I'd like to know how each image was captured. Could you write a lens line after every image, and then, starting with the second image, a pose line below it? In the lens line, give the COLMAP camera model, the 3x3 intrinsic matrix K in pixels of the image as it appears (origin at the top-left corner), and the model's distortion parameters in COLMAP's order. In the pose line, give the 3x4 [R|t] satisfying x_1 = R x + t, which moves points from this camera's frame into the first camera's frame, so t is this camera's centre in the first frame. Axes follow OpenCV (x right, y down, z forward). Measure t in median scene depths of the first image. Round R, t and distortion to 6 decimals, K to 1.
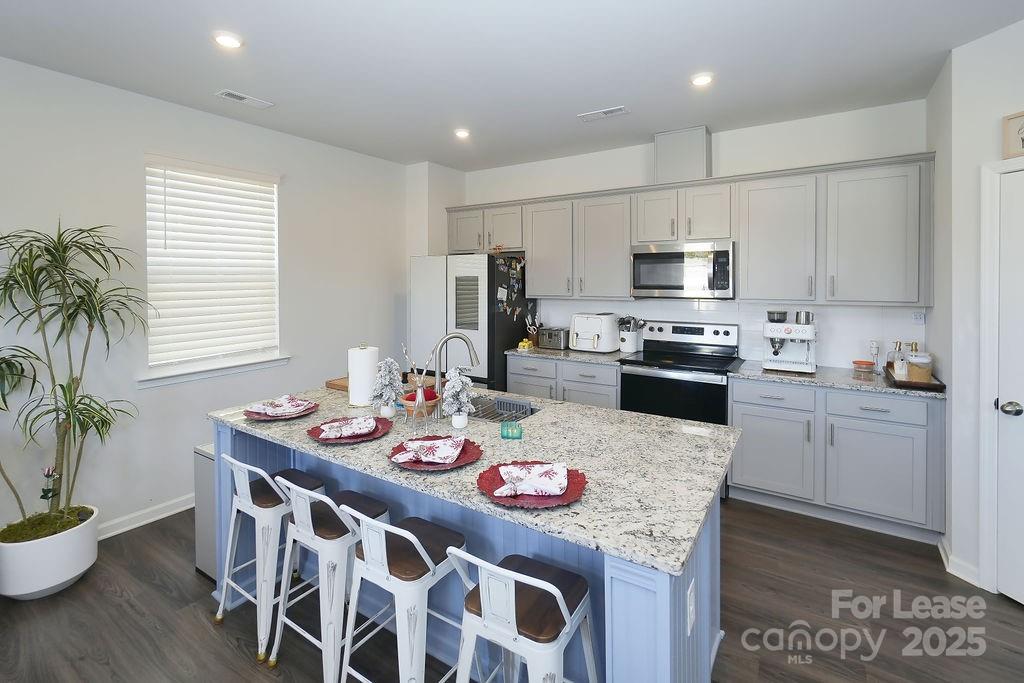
lens RADIAL K [[459.1, 0, 510.9], [0, 459.1, 285.4], [0, 0, 1]] dist [-0.002026, -0.000309]
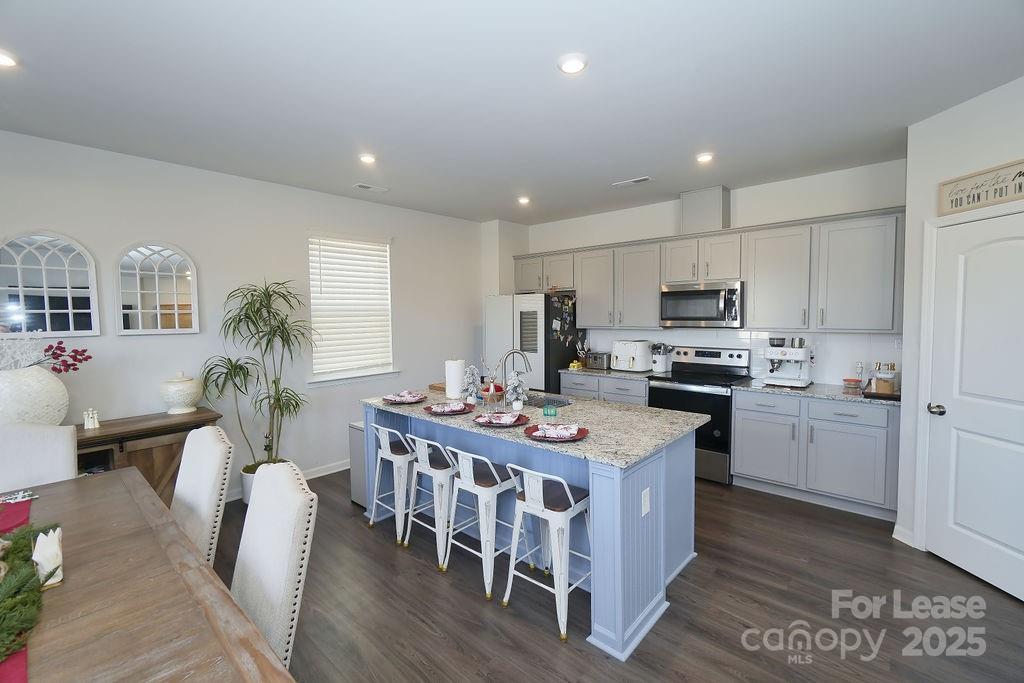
lens RADIAL K [[440.8, 0, 512.0], [0, 440.8, 341.5], [0, 0, 1]] dist [-0.000845, -0.000041]
pose [[0.987898, 0.003194, -0.155070, 0.063197], [0.004590, 0.998748, 0.049818, 0.004424], [0.155035, -0.049927, 0.986647, -0.288195]]
